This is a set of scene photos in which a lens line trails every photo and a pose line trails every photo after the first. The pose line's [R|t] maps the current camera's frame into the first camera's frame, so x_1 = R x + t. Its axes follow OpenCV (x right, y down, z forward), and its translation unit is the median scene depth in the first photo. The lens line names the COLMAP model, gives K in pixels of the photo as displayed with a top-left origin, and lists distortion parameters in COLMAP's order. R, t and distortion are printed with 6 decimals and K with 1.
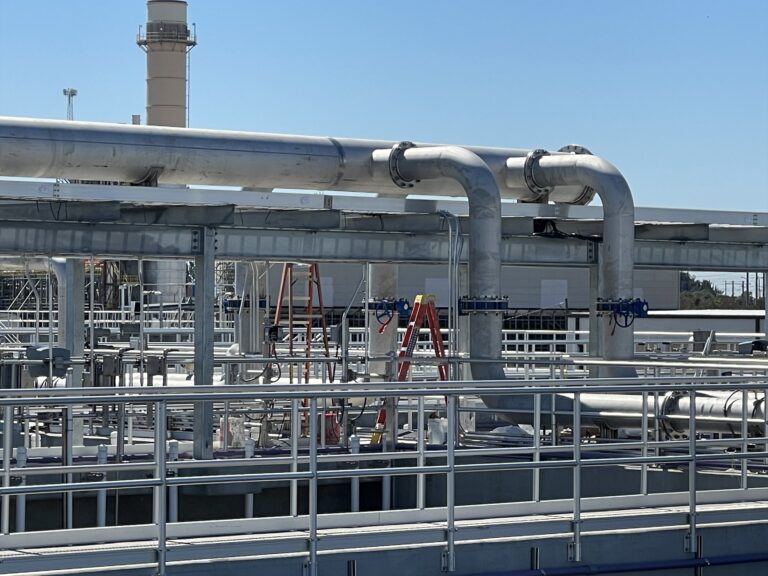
lens RADIAL K [[3039.0, 0, 384.0], [0, 3039.0, 288.0], [0, 0, 1]] dist [0.005690, 1.251042]
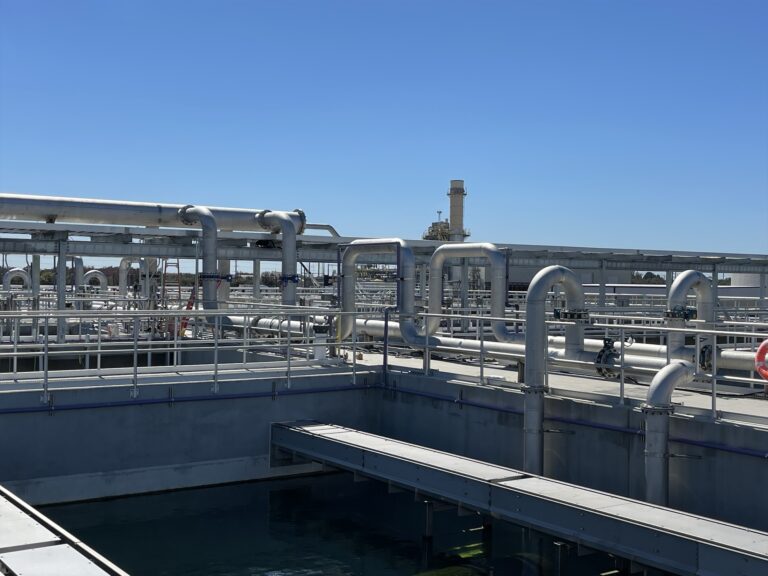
lens RADIAL K [[979.9, 0, 368.9], [0, 979.9, 288.6], [0, 0, 1]] dist [0.142235, -0.478658]
pose [[0.981947, 0.007584, -0.189002, 0.292295], [-0.005240, 0.999903, 0.012896, 0.004733], [0.189081, -0.011673, 0.981892, 0.309735]]
